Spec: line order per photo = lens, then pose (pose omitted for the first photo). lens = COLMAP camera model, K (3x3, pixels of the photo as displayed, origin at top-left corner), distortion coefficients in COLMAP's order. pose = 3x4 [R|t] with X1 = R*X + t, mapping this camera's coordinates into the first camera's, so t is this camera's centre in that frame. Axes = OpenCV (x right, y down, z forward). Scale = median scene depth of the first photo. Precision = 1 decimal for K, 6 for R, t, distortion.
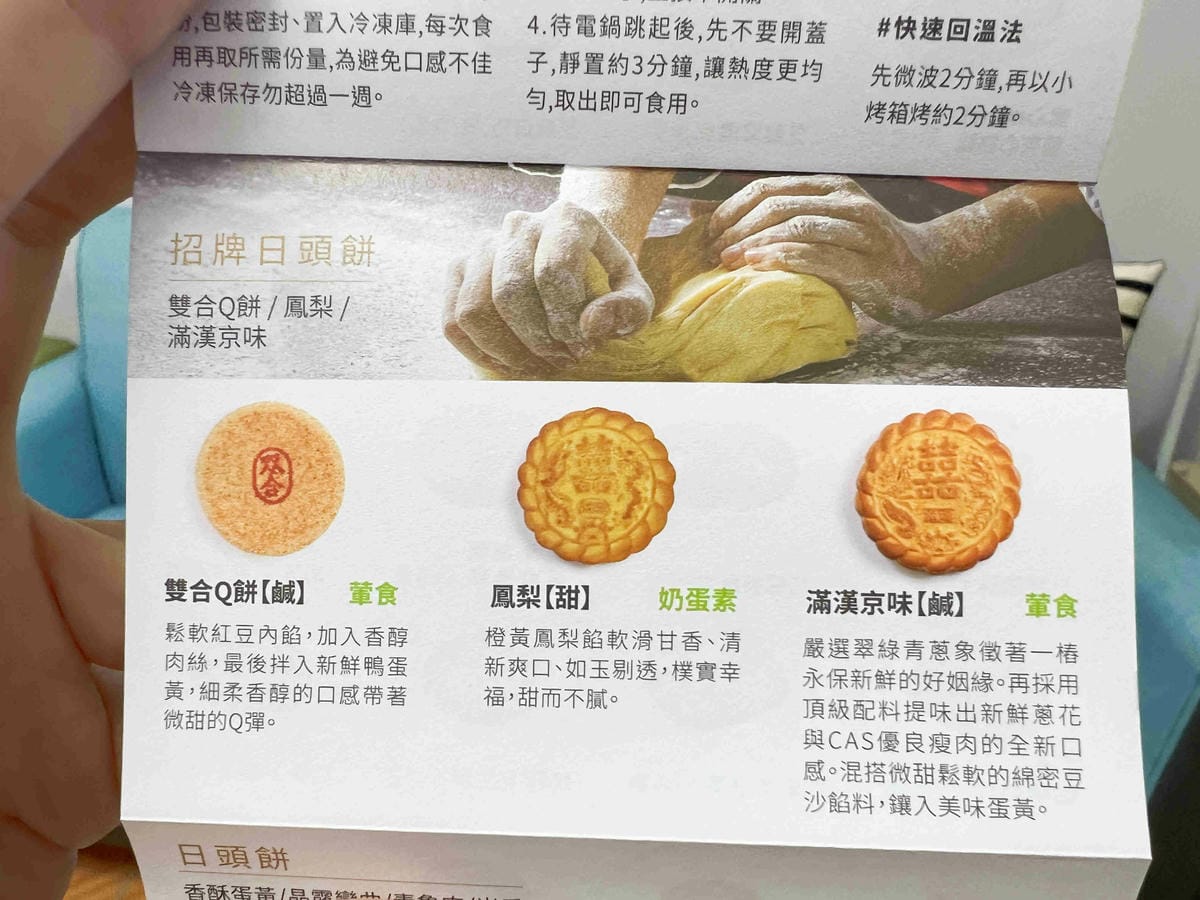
lens RADIAL K [[918.1, 0, 600.5], [0, 918.1, 447.9], [0, 0, 1]] dist [0.011346, -0.013049]
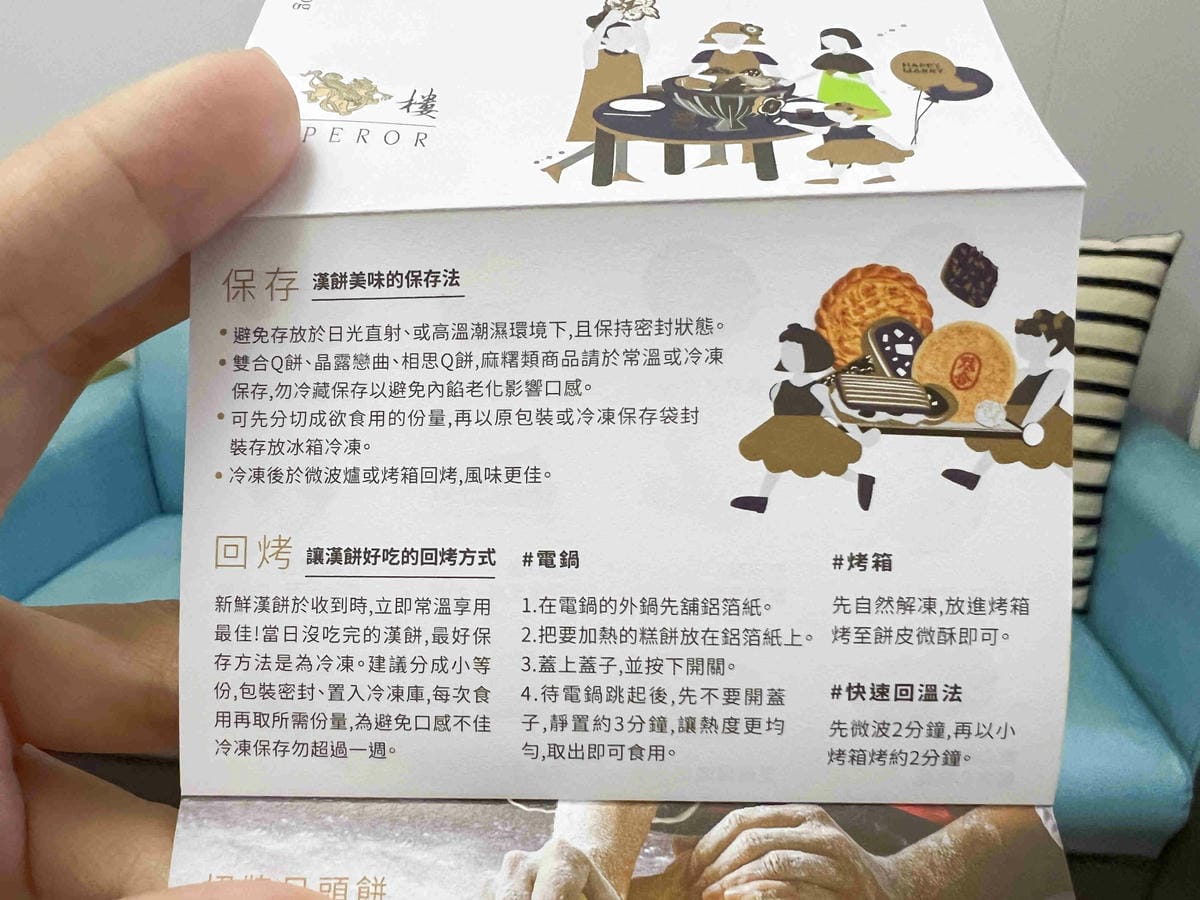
lens RADIAL K [[918.1, 0, 601.1], [0, 918.1, 451.5], [0, 0, 1]] dist [0.011346, -0.013049]
pose [[0.998226, -0.036059, -0.047380, 0.081927], [0.026324, 0.981039, -0.192013, -0.516192], [0.053405, 0.190425, 0.980248, -0.164186]]
